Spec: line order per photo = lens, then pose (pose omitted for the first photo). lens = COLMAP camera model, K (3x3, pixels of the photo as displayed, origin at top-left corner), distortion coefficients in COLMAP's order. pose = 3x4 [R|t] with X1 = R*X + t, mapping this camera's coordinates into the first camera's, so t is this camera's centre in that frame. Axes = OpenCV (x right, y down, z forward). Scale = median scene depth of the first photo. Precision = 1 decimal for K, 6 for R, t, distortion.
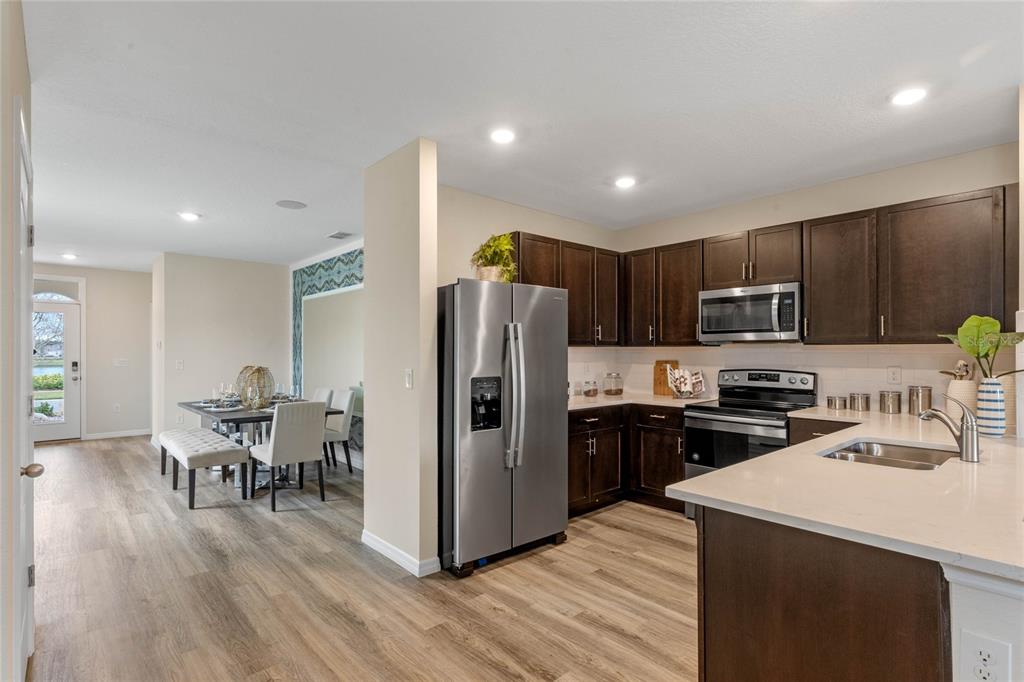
lens RADIAL K [[506.8, 0, 513.2], [0, 506.8, 350.1], [0, 0, 1]] dist [-0.001693, -0.000407]
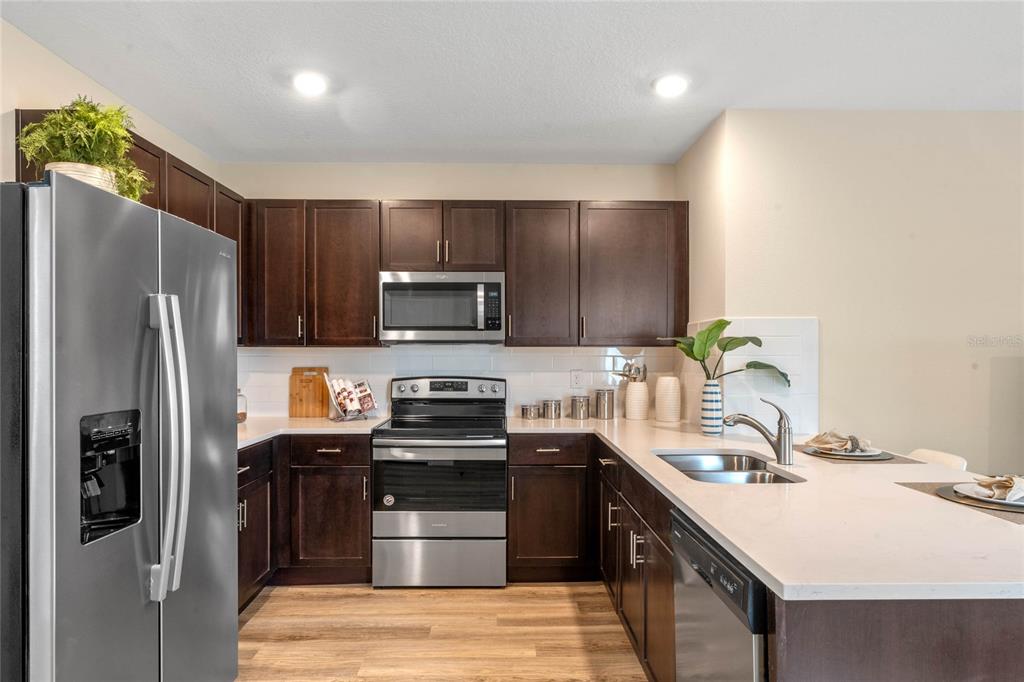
lens RADIAL K [[601.3, 0, 511.5], [0, 601.3, 356.3], [0, 0, 1]] dist [0.004741, 0.000472]
pose [[0.652917, -0.001474, 0.757428, -0.170409], [-0.003216, 0.999984, 0.004718, 0.001052], [-0.757423, -0.005517, 0.652901, 0.304398]]
